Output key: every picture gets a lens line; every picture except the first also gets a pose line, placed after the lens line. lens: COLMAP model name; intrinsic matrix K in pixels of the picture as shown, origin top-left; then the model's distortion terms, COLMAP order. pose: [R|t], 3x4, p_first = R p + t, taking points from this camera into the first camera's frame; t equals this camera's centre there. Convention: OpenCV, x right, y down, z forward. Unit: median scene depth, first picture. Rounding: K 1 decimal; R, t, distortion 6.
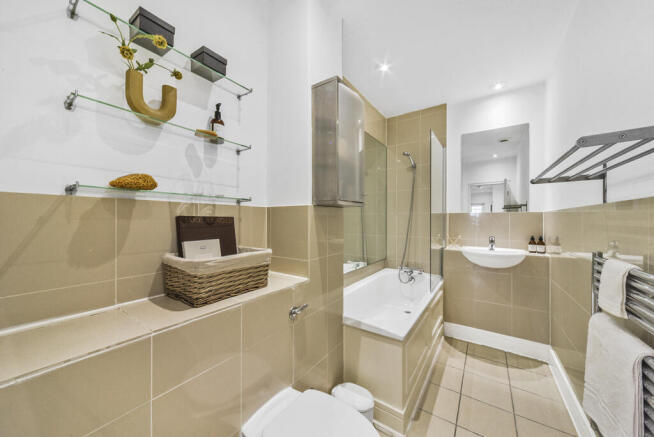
lens RADIAL K [[226.2, 0, 335.4], [0, 226.2, 219.3], [0, 0, 1]] dist [-0.006857, -0.000016]
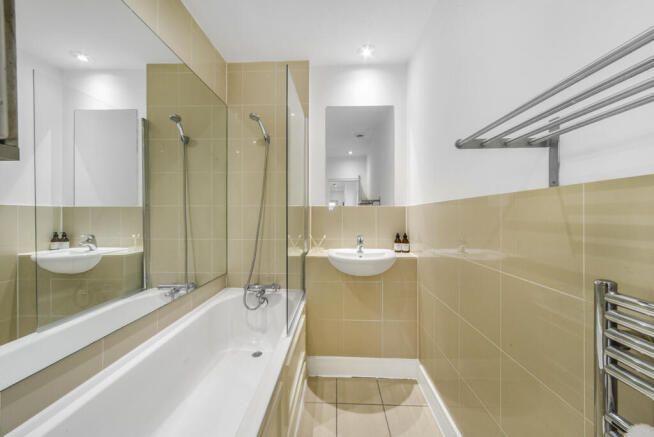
lens RADIAL K [[226.2, 0, 335.4], [0, 226.2, 219.3], [0, 0, 1]] dist [-0.006857, -0.000016]
pose [[0.833049, -0.009977, 0.553109, 0.162377], [-0.000918, 0.999811, 0.019417, 0.001922], [-0.553198, -0.016683, 0.832883, 0.353703]]
